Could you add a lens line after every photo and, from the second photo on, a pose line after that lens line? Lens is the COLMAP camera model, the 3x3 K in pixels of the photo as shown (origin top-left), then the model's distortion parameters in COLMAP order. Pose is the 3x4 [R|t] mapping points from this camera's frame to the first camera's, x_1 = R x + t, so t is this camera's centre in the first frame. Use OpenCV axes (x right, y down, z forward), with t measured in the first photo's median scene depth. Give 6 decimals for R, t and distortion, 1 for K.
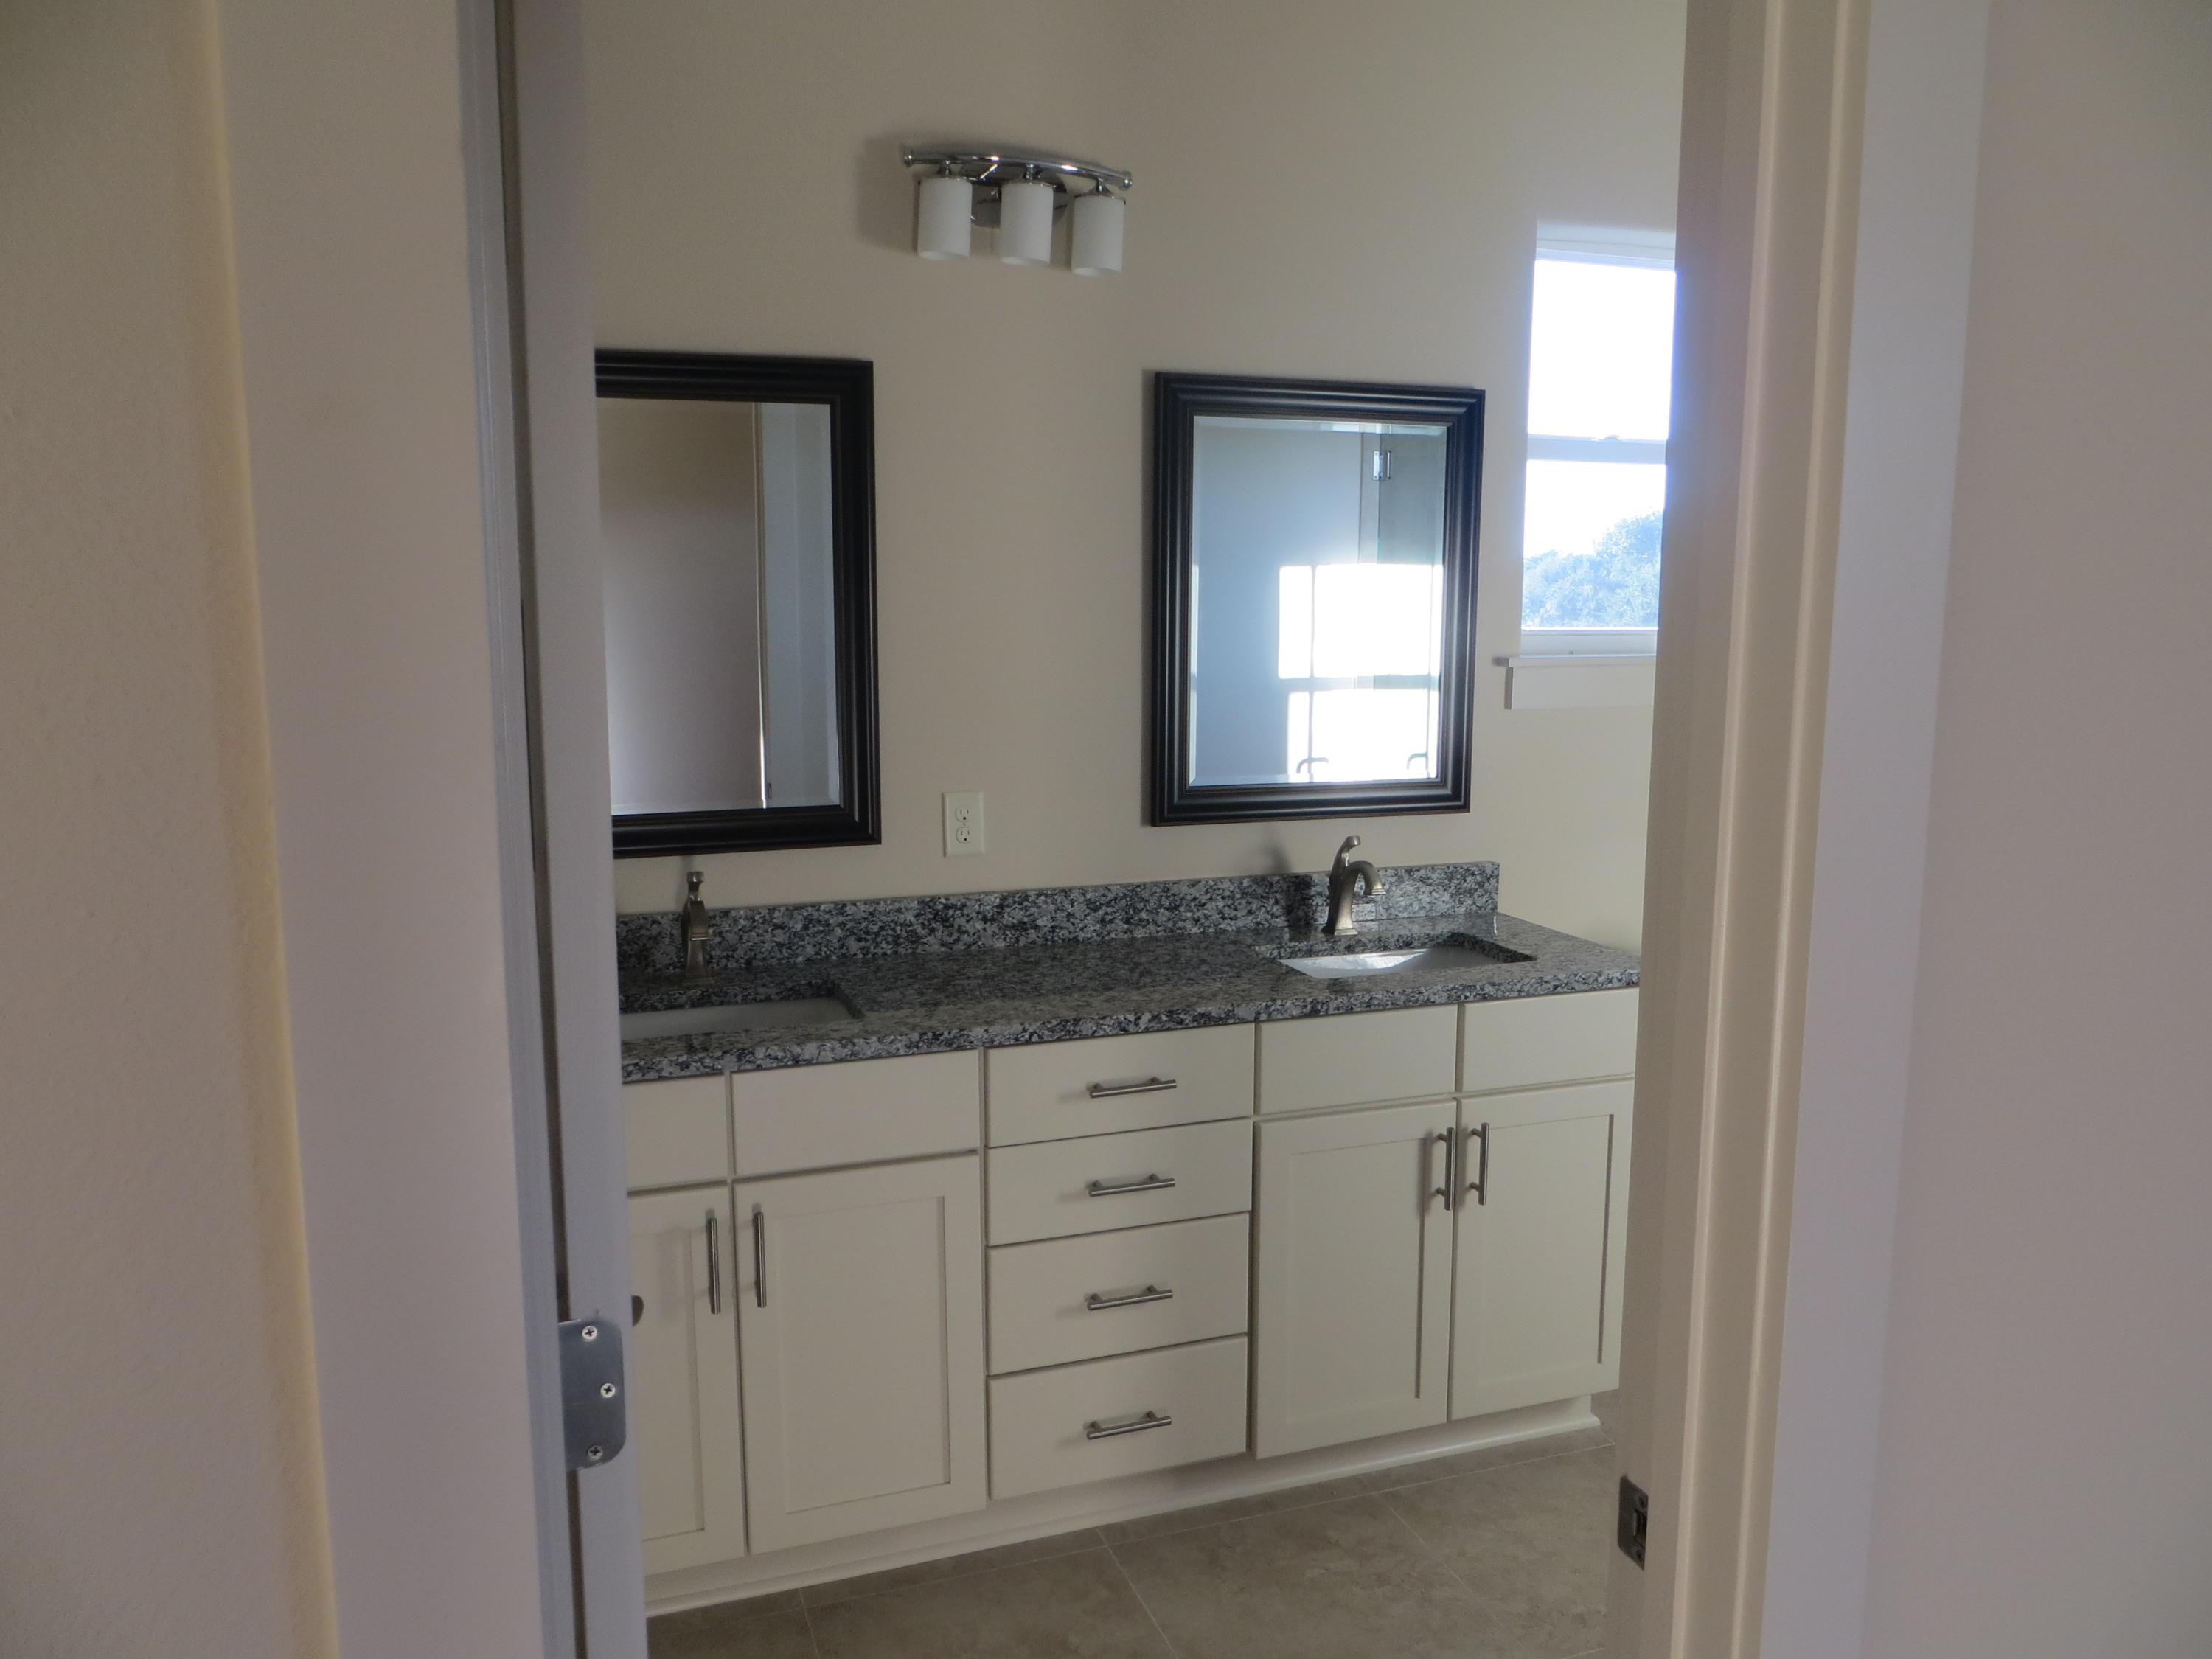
lens RADIAL K [[1668.7, 0, 1090.8], [0, 1668.7, 801.5], [0, 0, 1]] dist [-0.015626, 0.000727]
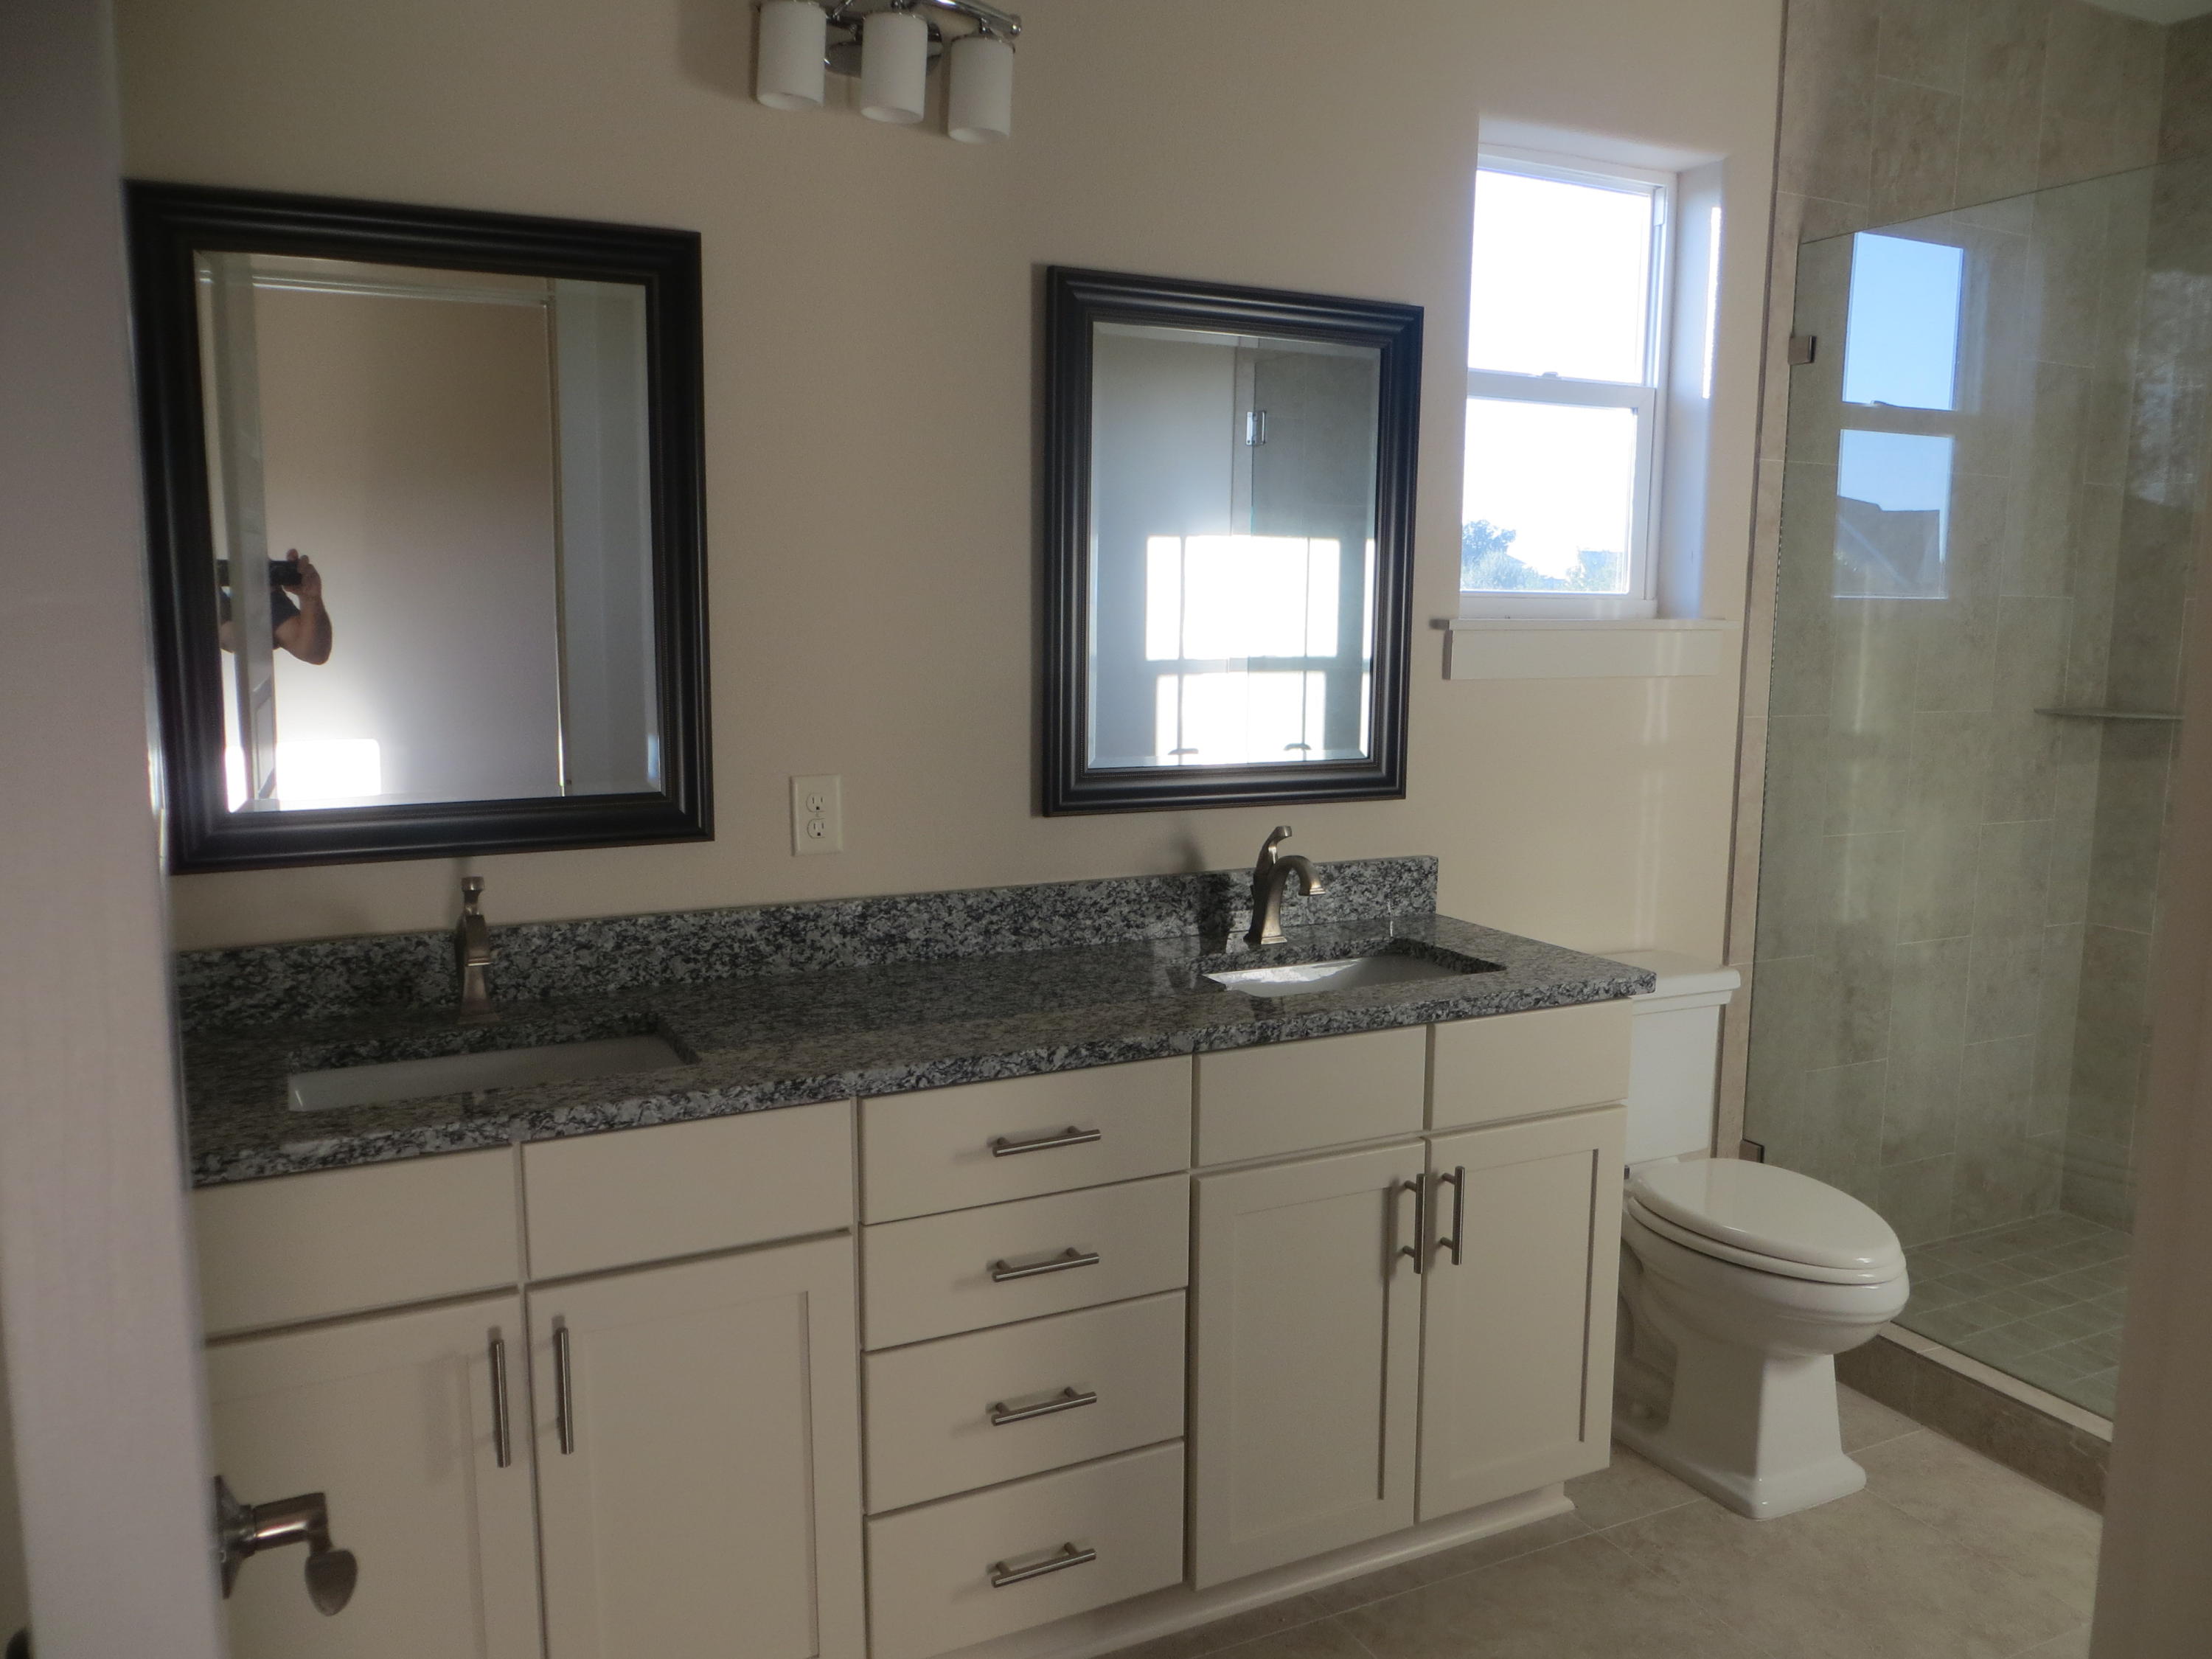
lens RADIAL K [[1668.7, 0, 1098.5], [0, 1668.7, 807.6], [0, 0, 1]] dist [-0.015626, 0.000727]
pose [[0.992901, -0.008801, 0.118614, -0.038566], [0.009073, 0.999957, -0.001752, 0.013203], [-0.118594, 0.002816, 0.992939, 0.189719]]
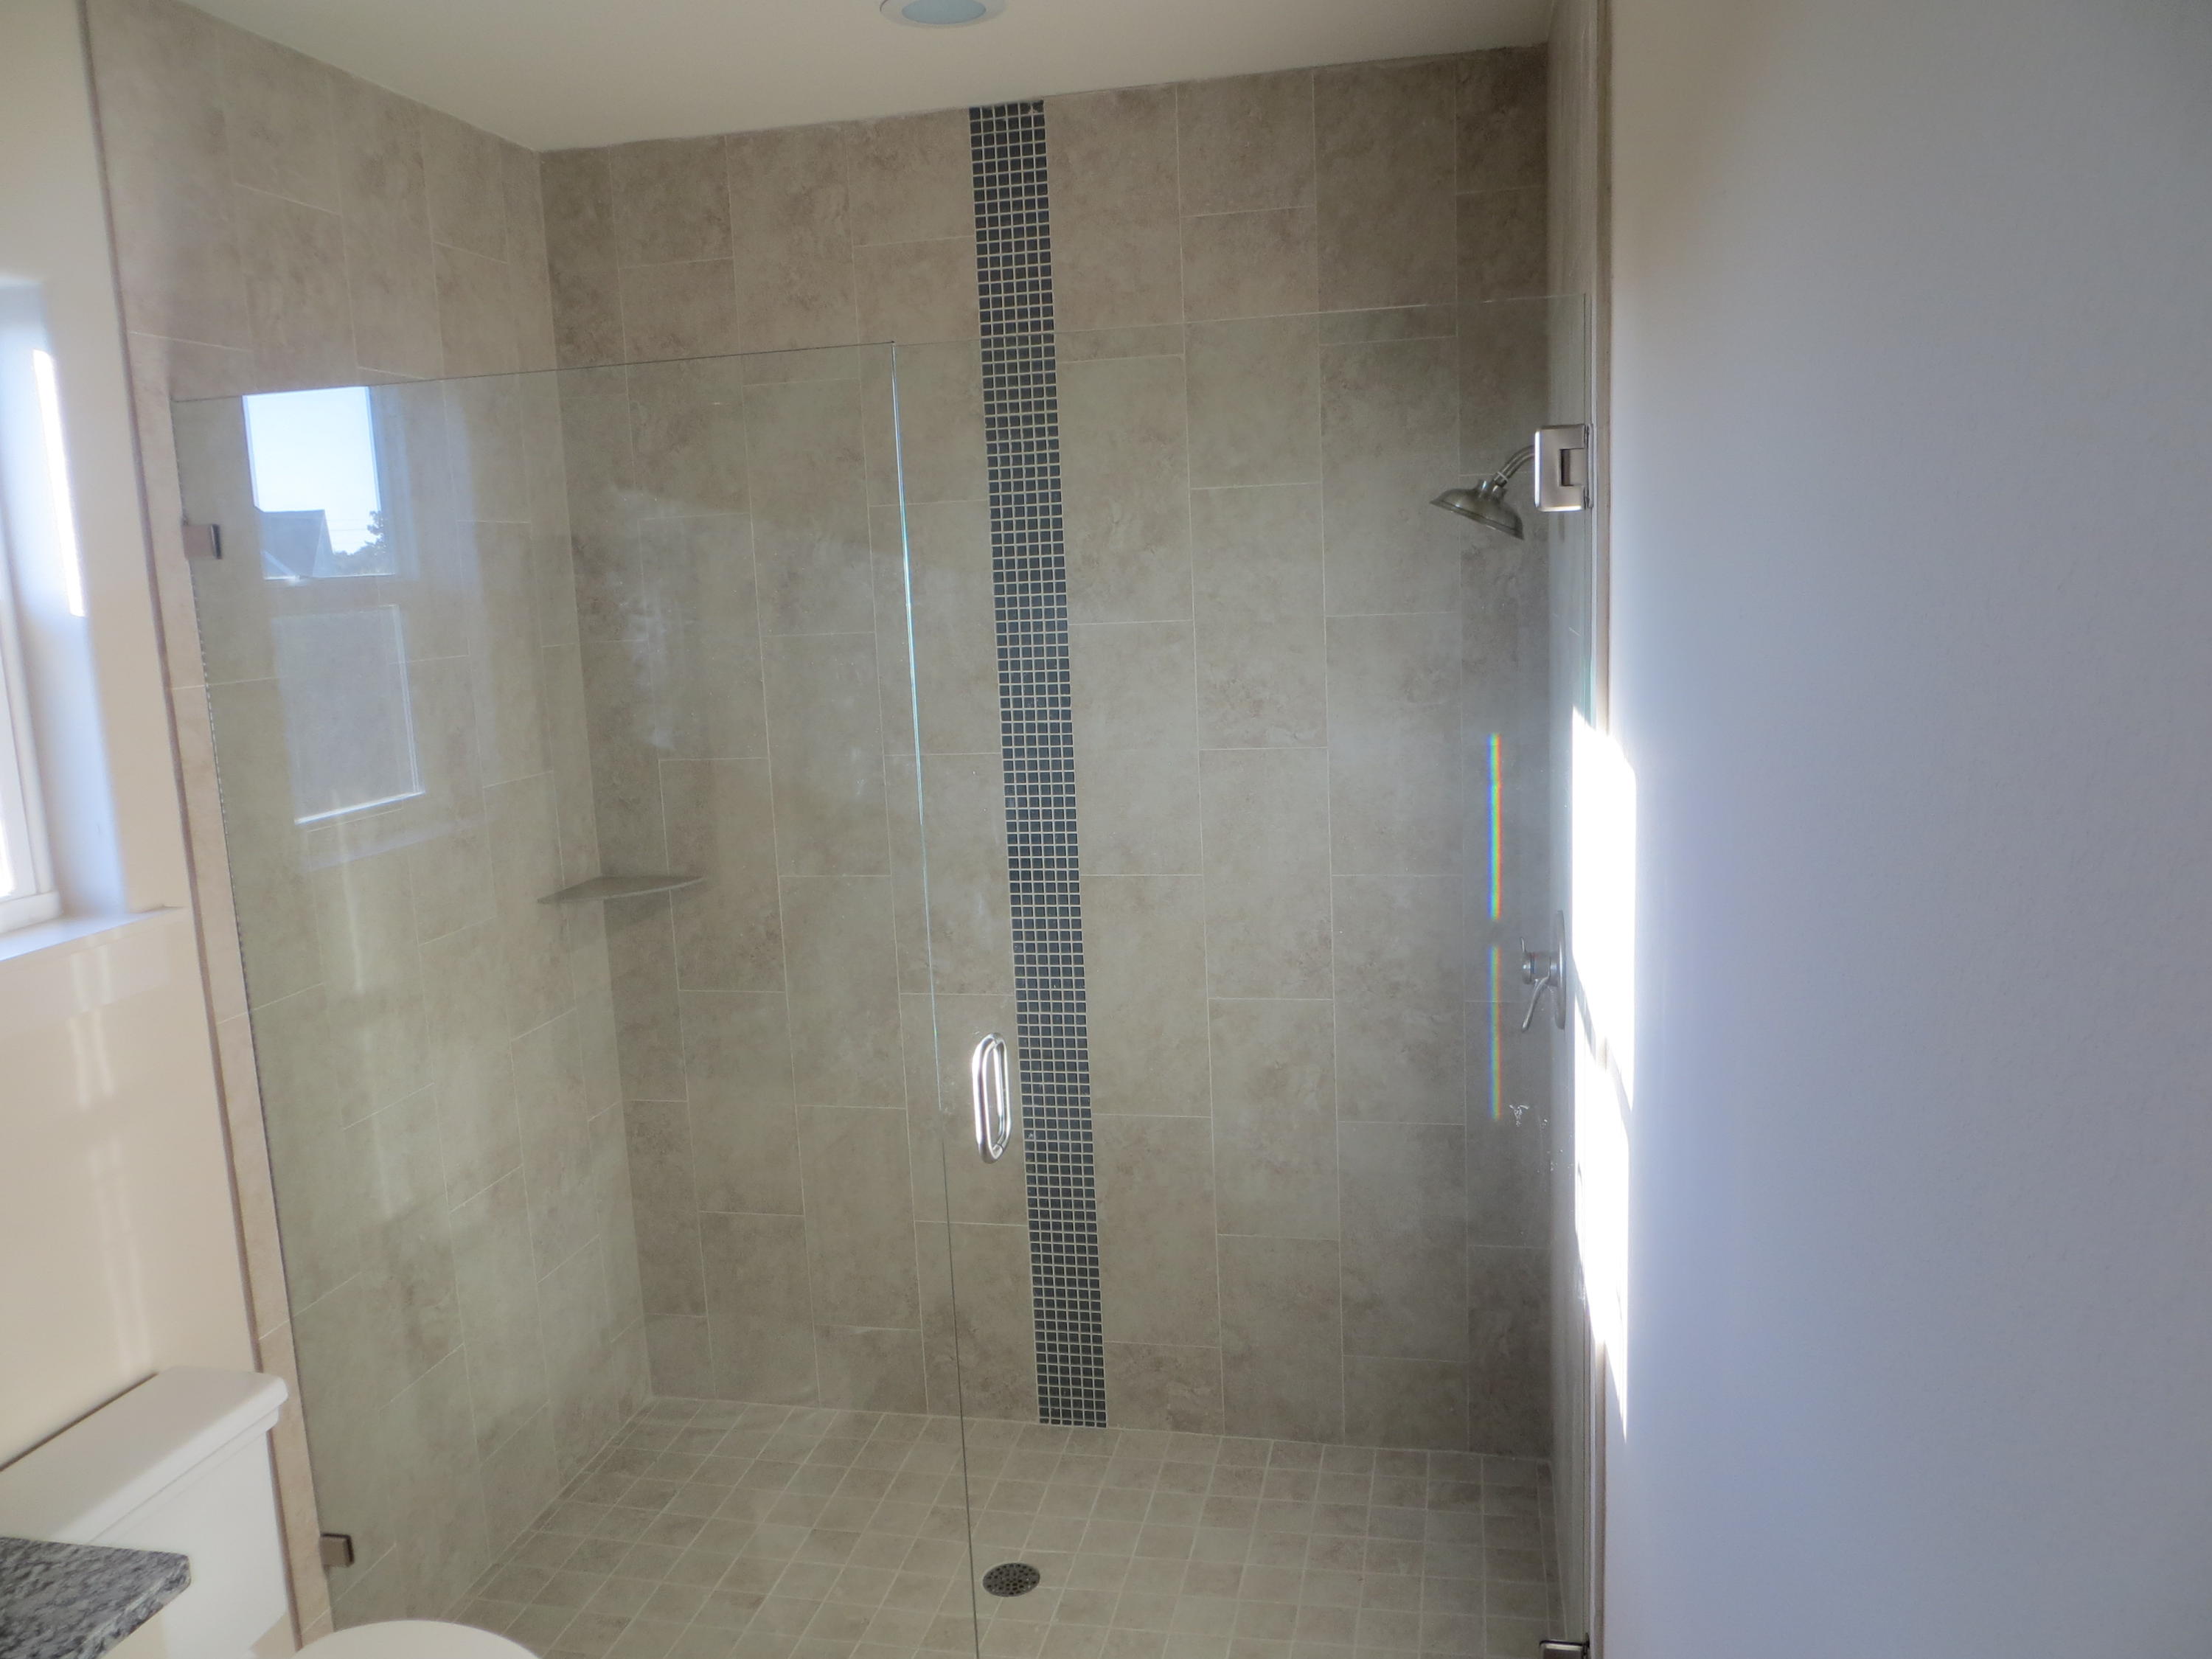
lens RADIAL K [[1668.7, 0, 1105.9], [0, 1668.7, 807.1], [0, 0, 1]] dist [-0.015626, 0.000727]
pose [[0.523583, -0.160902, 0.836643, 0.074121], [0.162094, 0.982881, 0.087585, -0.155452], [-0.836413, 0.089757, 0.540701, 0.405417]]
